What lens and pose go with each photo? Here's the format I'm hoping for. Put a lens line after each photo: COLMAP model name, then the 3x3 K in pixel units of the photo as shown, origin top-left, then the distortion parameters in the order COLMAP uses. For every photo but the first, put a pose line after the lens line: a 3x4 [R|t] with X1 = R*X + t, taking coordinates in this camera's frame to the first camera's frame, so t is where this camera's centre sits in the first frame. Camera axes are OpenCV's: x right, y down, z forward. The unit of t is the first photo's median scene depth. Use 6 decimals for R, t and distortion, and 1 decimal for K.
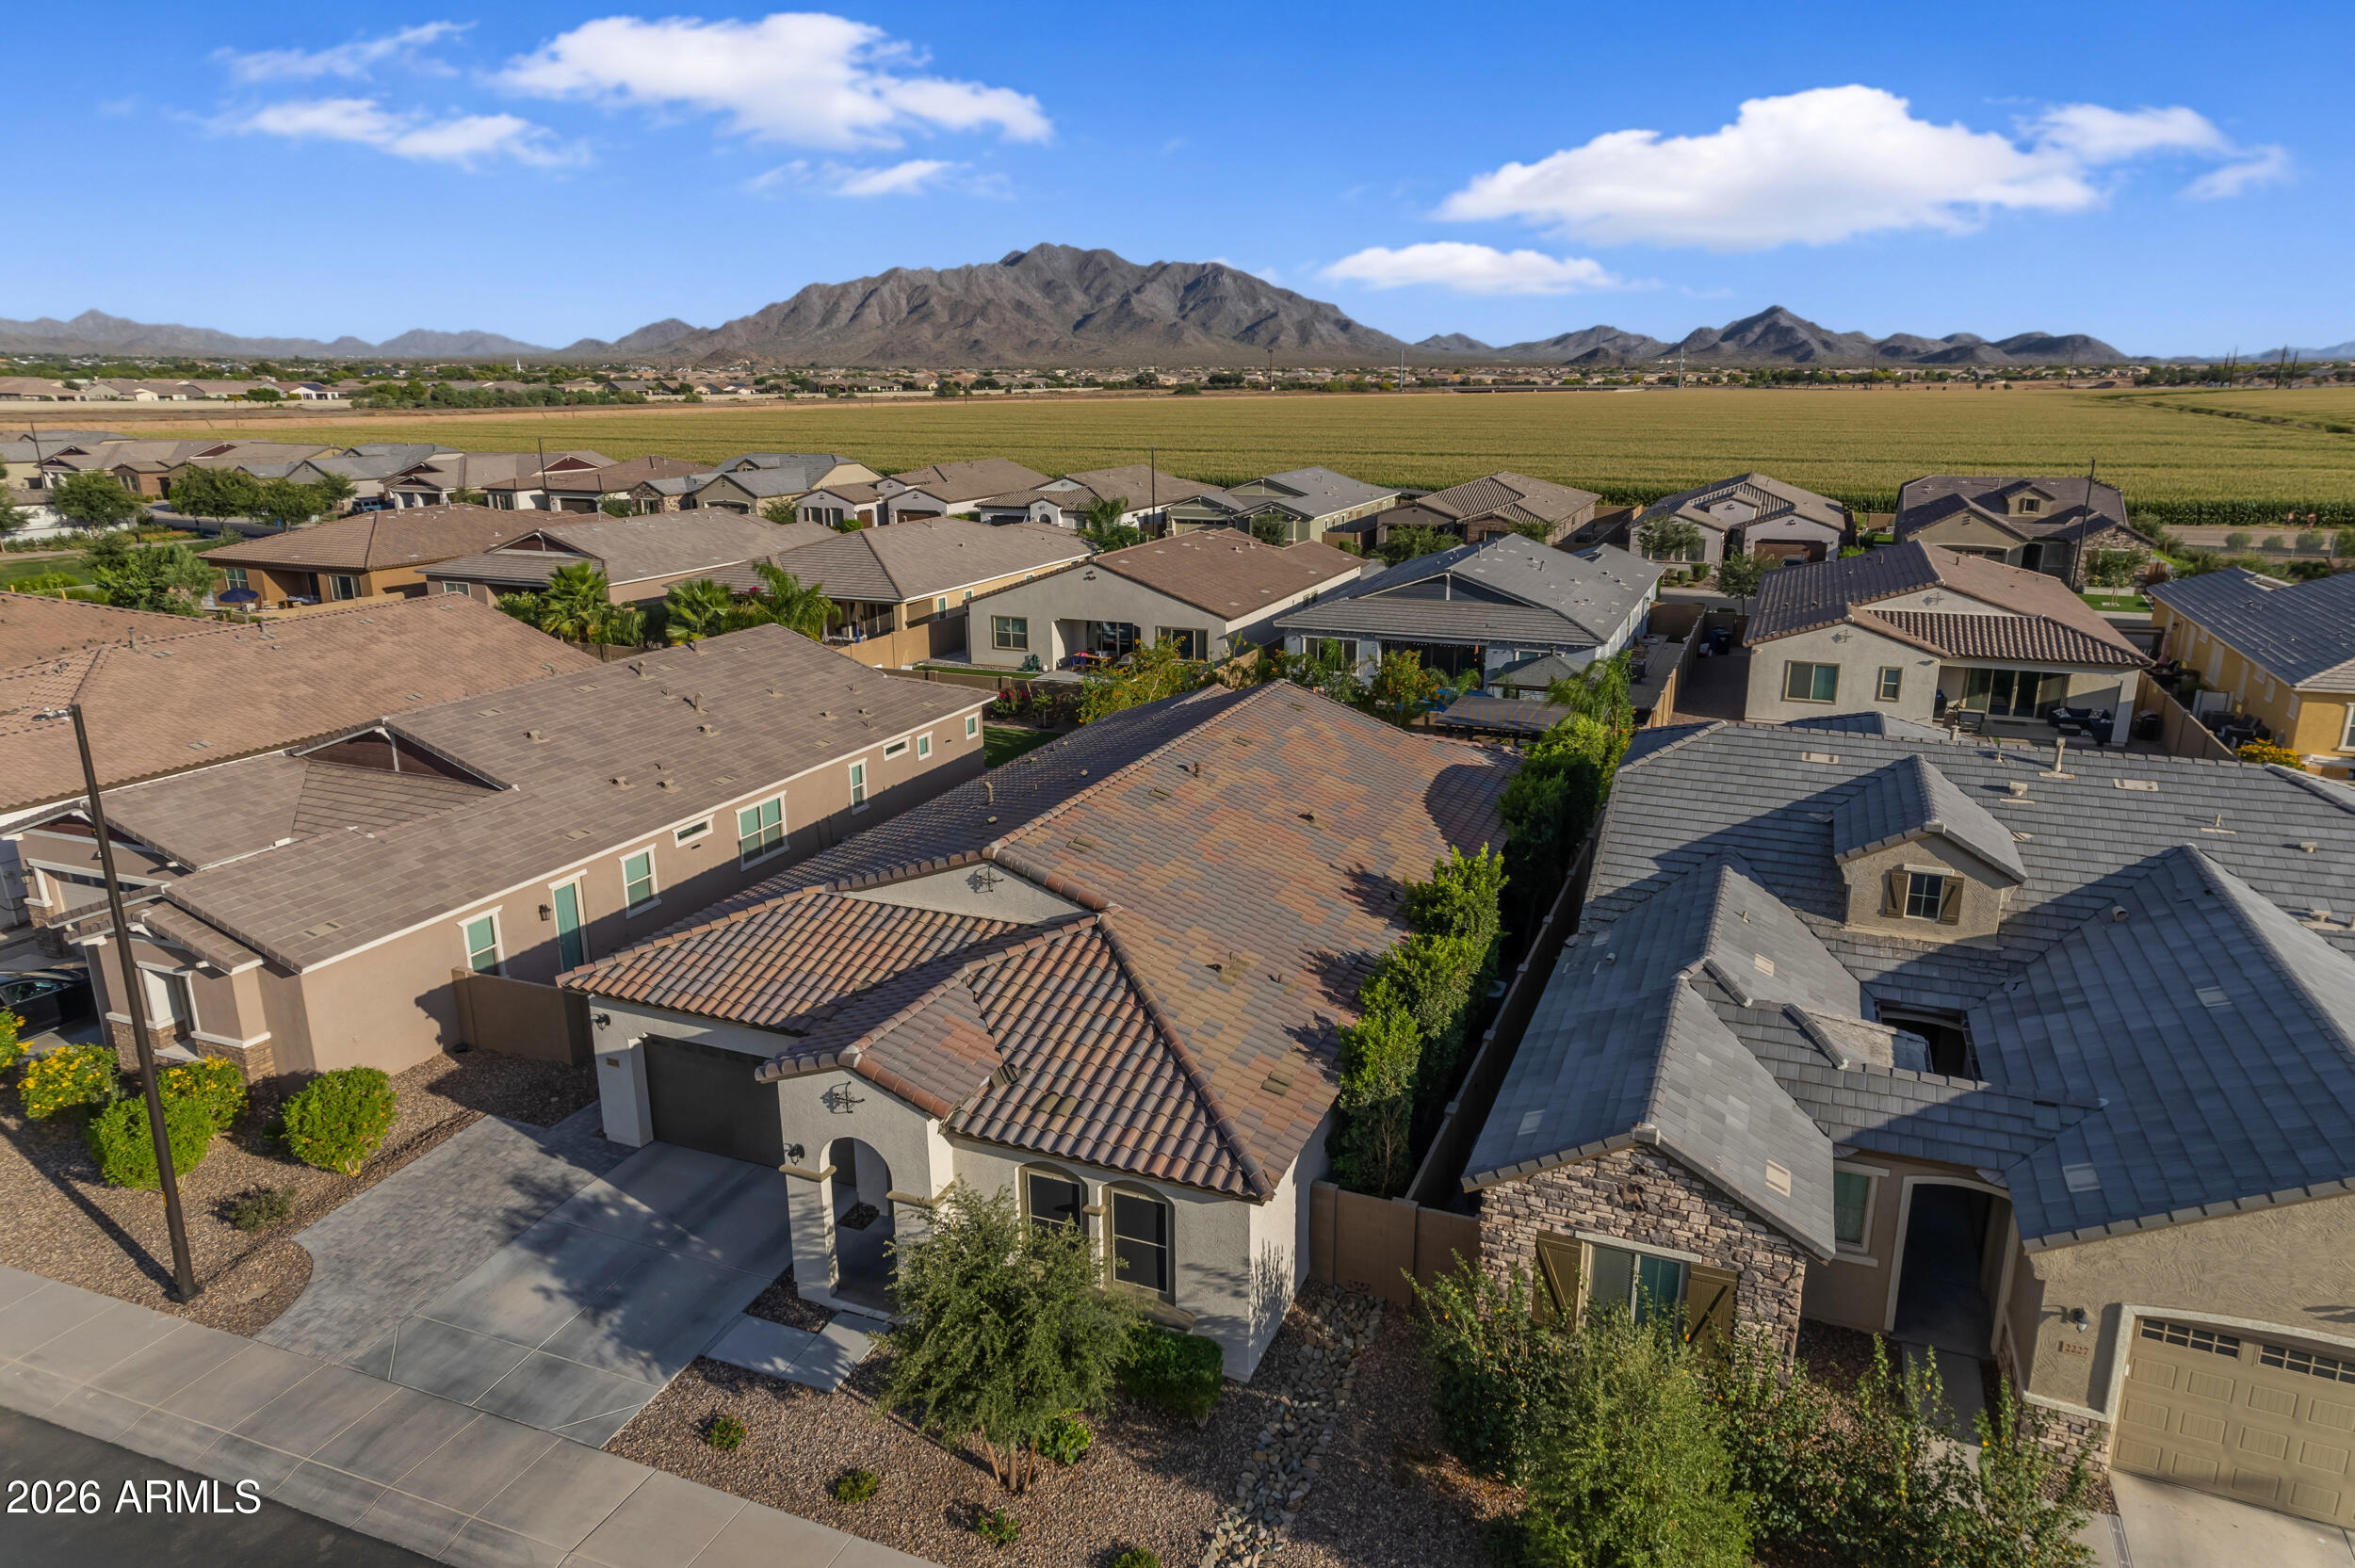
lens RADIAL K [[1463.2, 0, 1177.5], [0, 1463.2, 784.0], [0, 0, 1]] dist [0.003626, 0.039175]
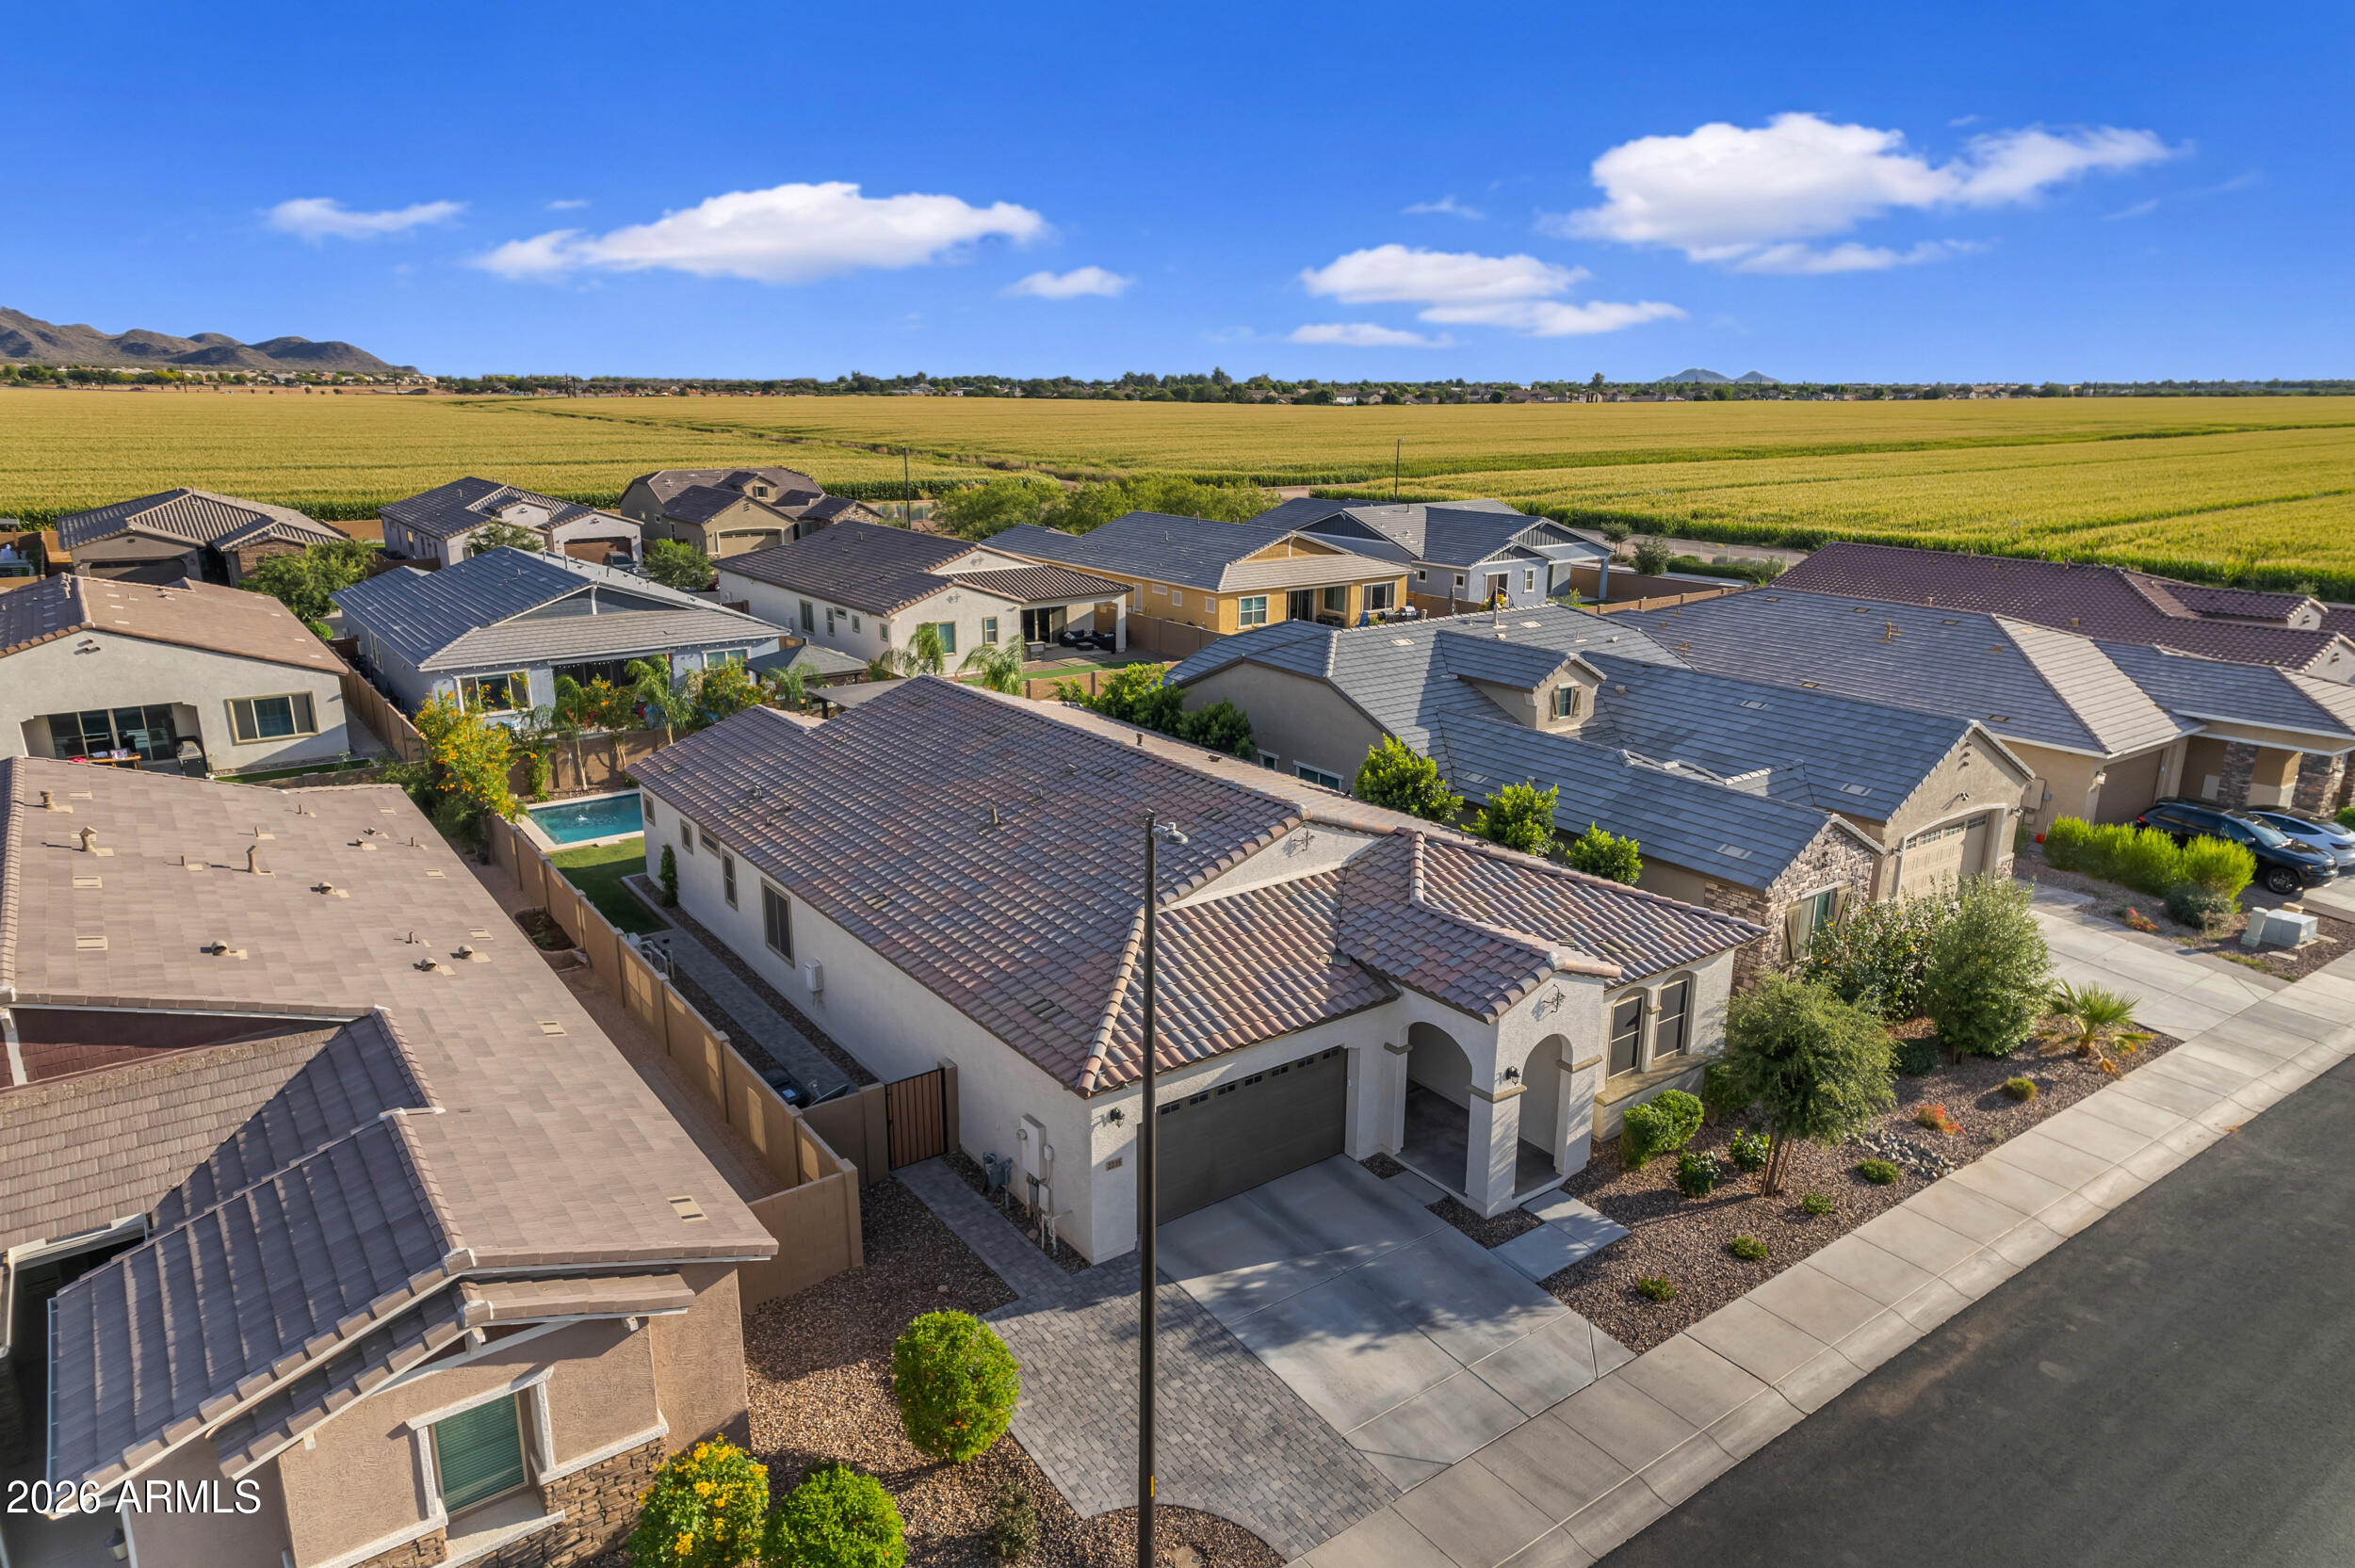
lens RADIAL K [[1463.2, 0, 1177.5], [0, 1463.2, 784.0], [0, 0, 1]] dist [0.003626, 0.039175]
pose [[0.529410, -0.222717, 0.818610, -0.950040], [0.225535, 0.967151, 0.117272, -0.109590], [-0.817838, 0.122540, 0.562250, 0.432249]]
